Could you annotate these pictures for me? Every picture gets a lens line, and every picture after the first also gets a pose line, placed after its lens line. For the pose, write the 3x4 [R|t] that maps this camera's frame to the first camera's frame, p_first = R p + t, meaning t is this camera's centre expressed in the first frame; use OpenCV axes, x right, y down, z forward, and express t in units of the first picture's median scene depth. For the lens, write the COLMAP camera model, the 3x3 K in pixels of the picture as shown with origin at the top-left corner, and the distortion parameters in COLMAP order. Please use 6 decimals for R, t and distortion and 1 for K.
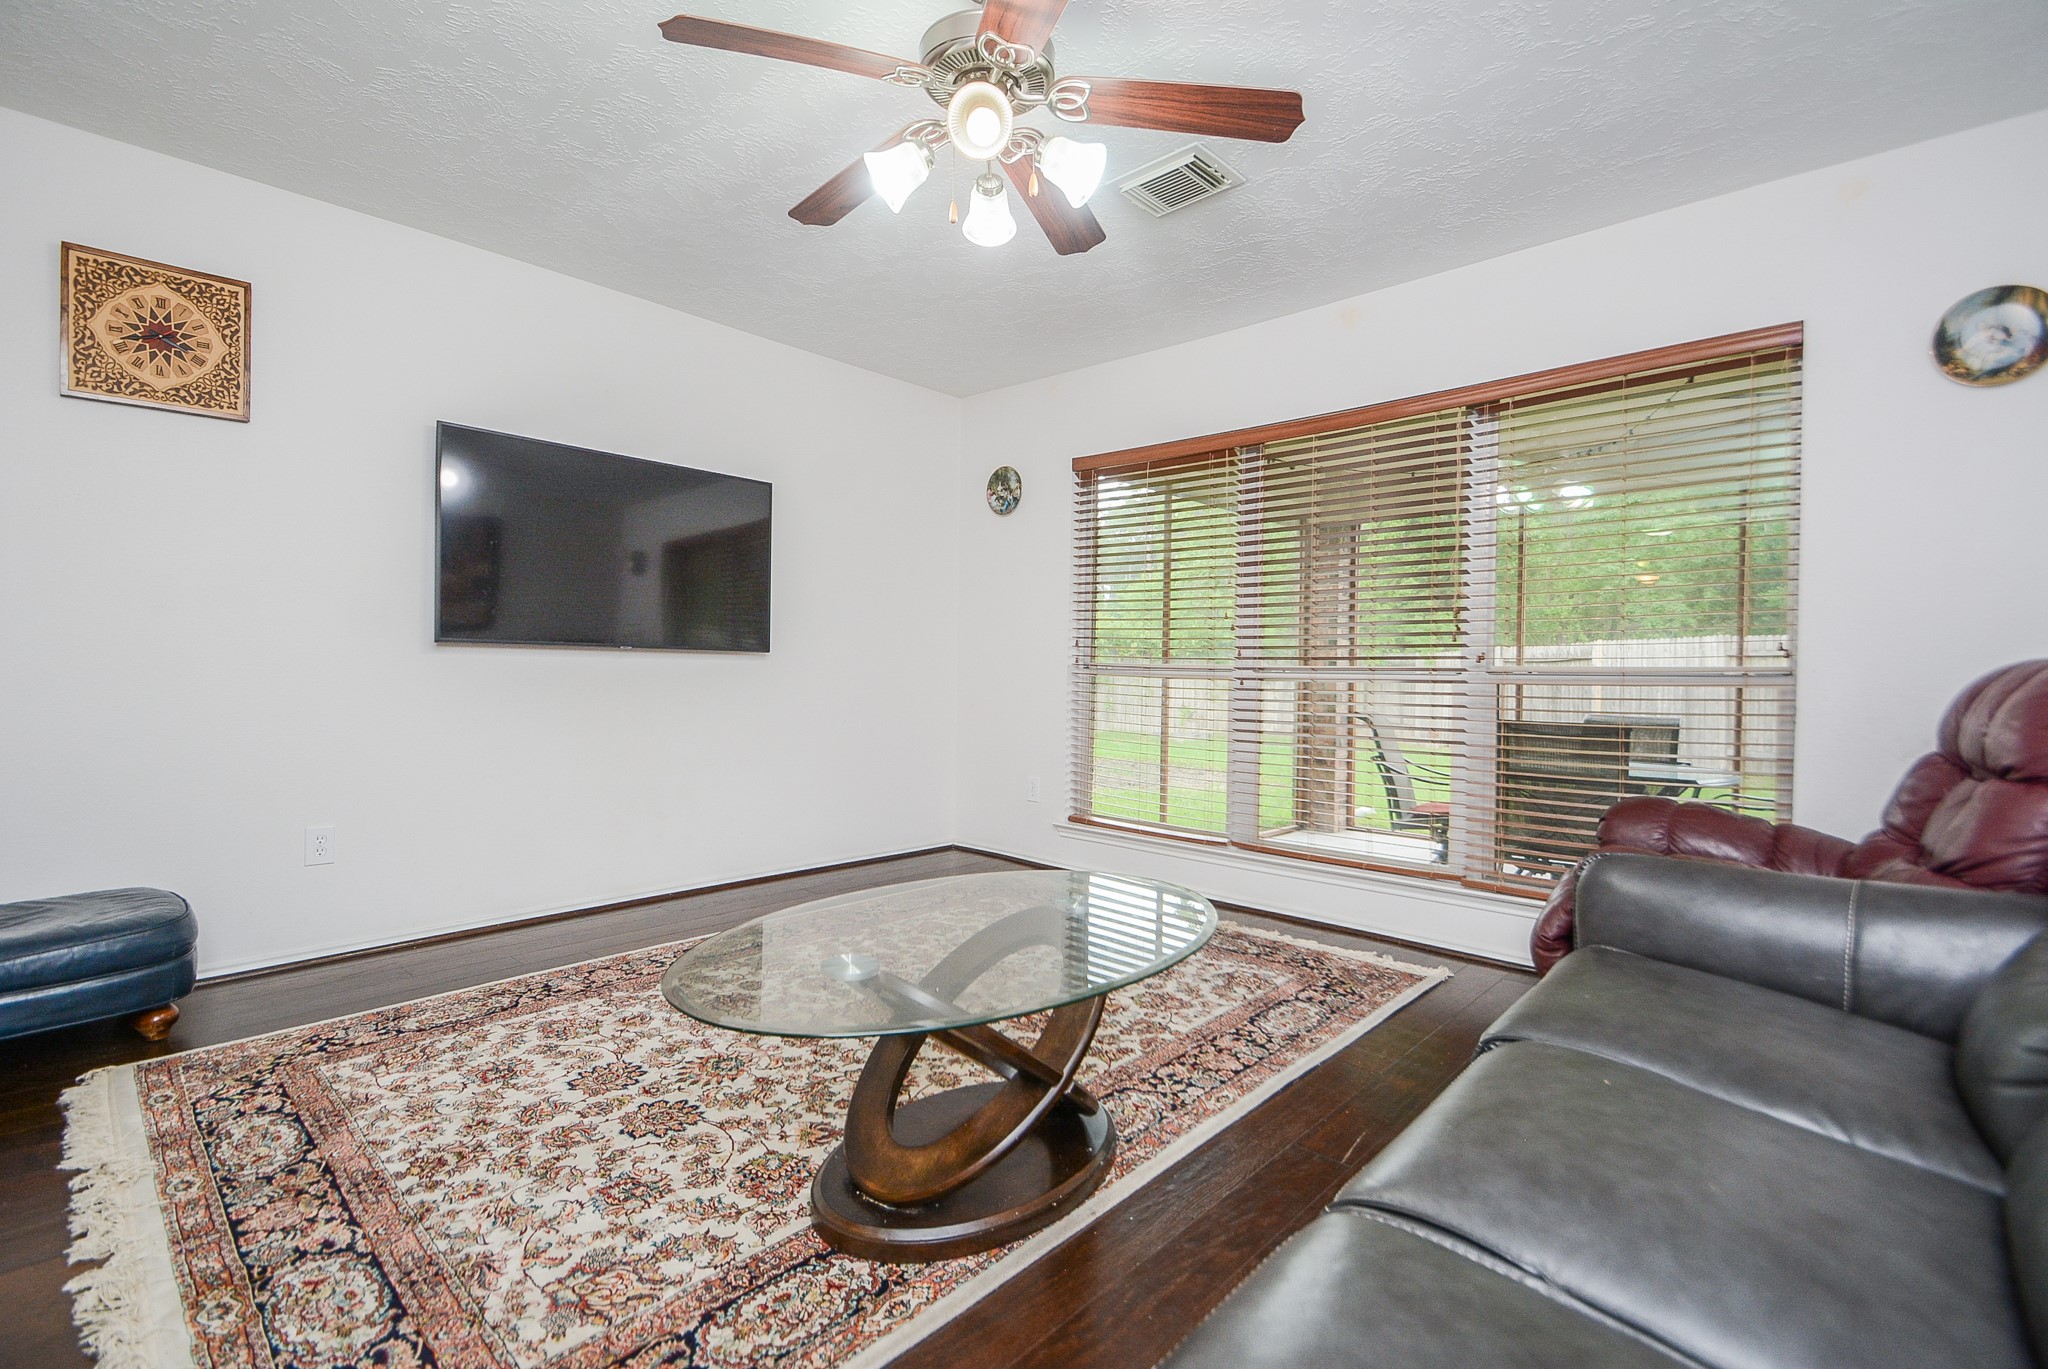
lens RADIAL K [[911.7, 0, 1011.4], [0, 911.7, 676.6], [0, 0, 1]] dist [0.020948, -0.017314]
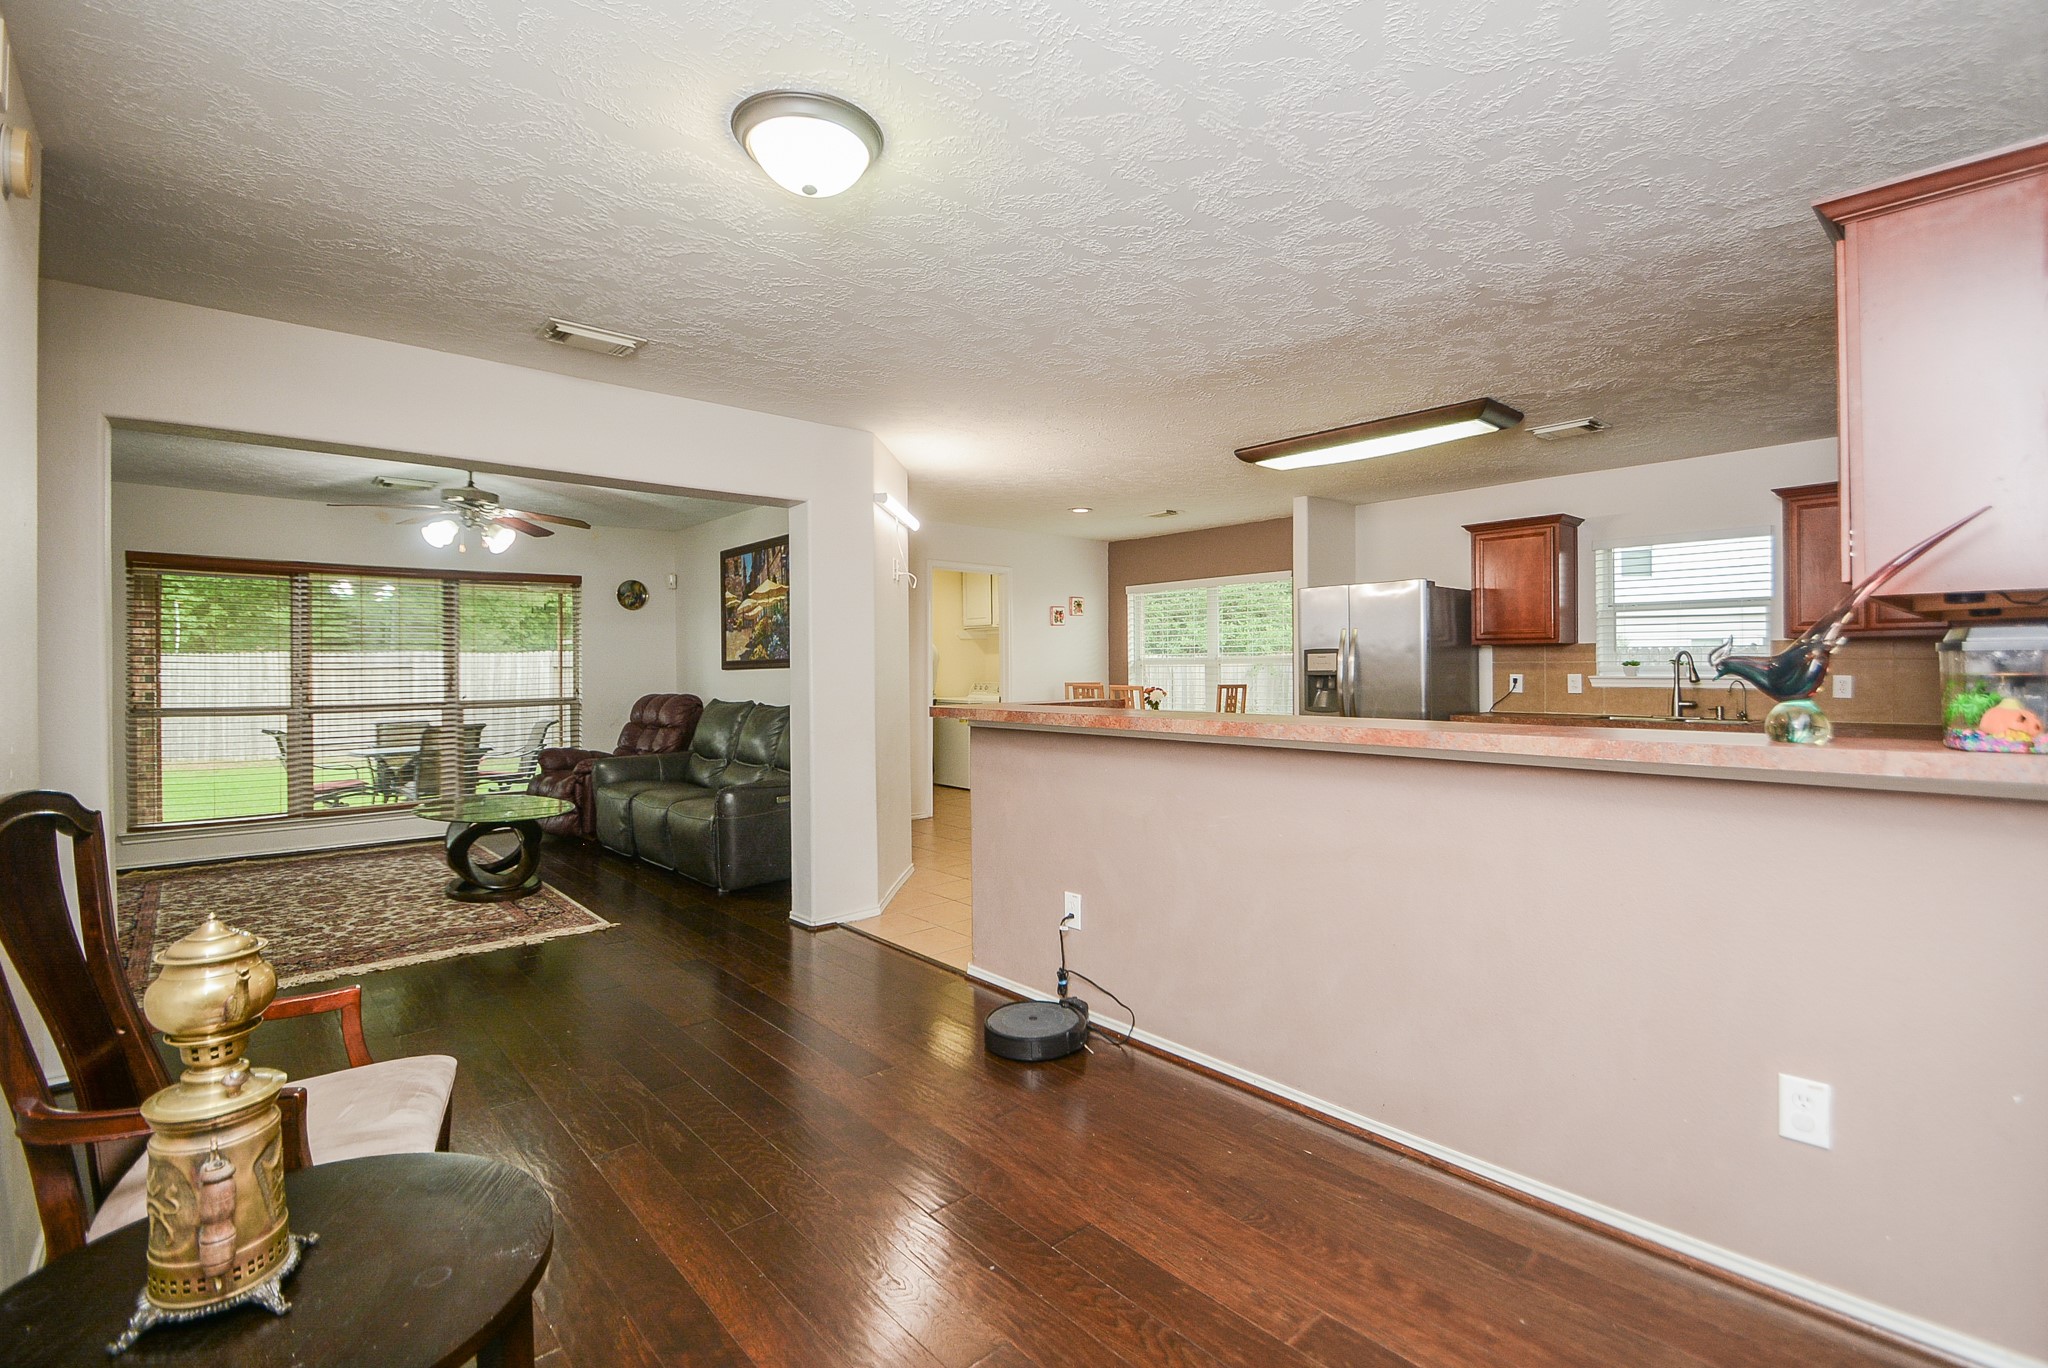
lens RADIAL K [[932.4, 0, 1019.7], [0, 932.4, 668.9], [0, 0, 1]] dist [0.002456, 0.000171]
pose [[0.105317, -0.018275, 0.994271, -2.290721], [0.012807, 0.999773, 0.017019, -0.156997], [-0.994356, 0.010942, 0.105527, -0.794285]]
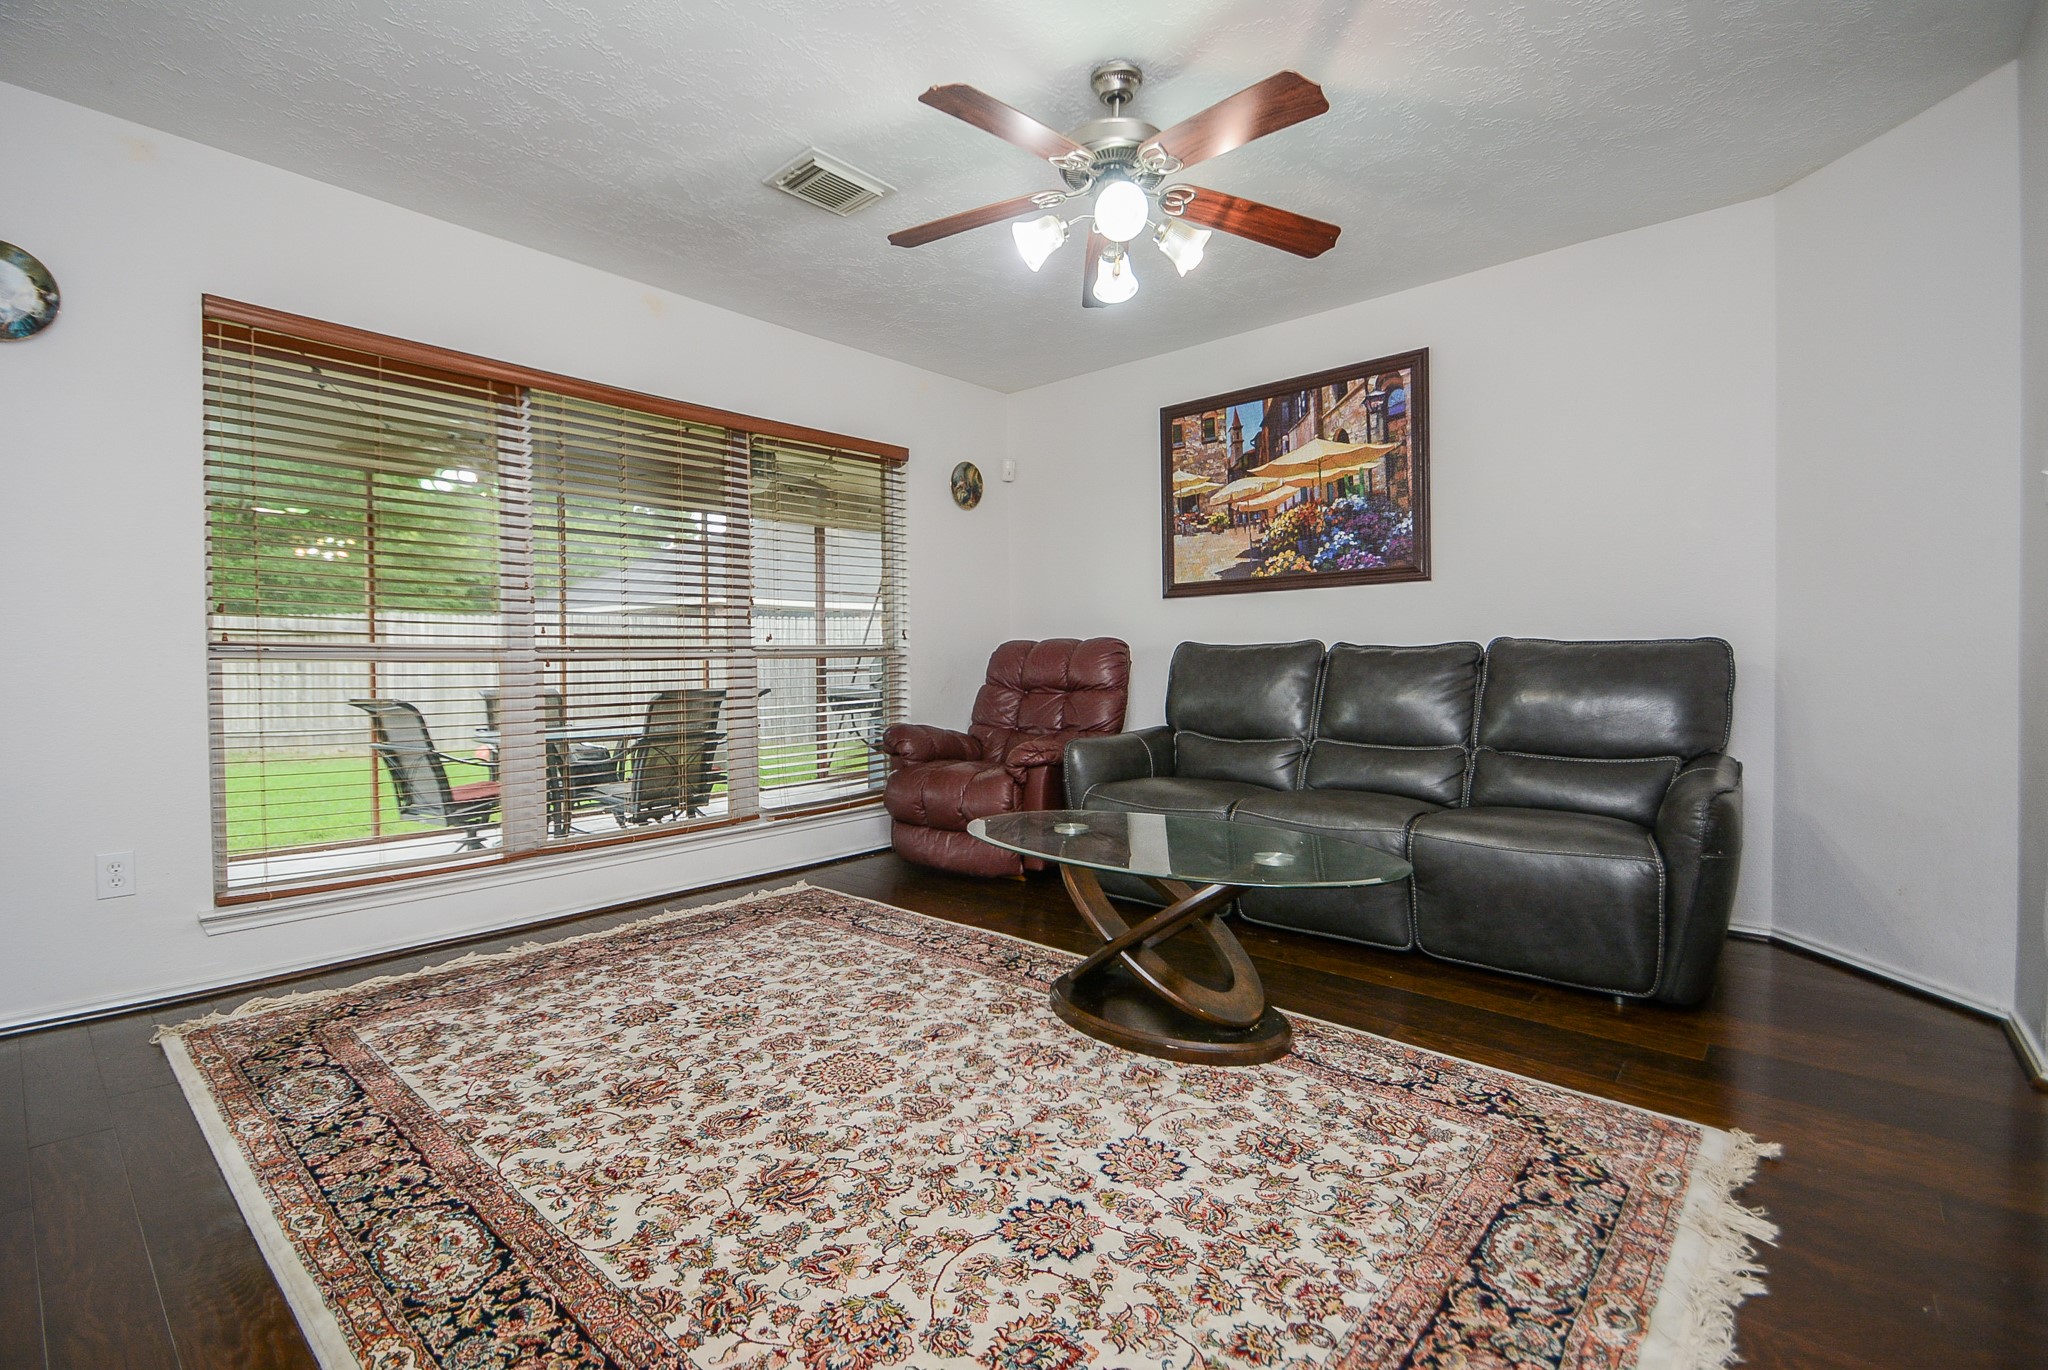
lens RADIAL K [[911.7, 0, 1011.4], [0, 911.7, 677.1], [0, 0, 1]] dist [0.020948, -0.017314]
pose [[-0.022085, -0.038658, 0.999008, -1.116861], [0.011987, 0.999170, 0.038929, -0.015783], [-0.999684, 0.012835, -0.021603, 1.027187]]
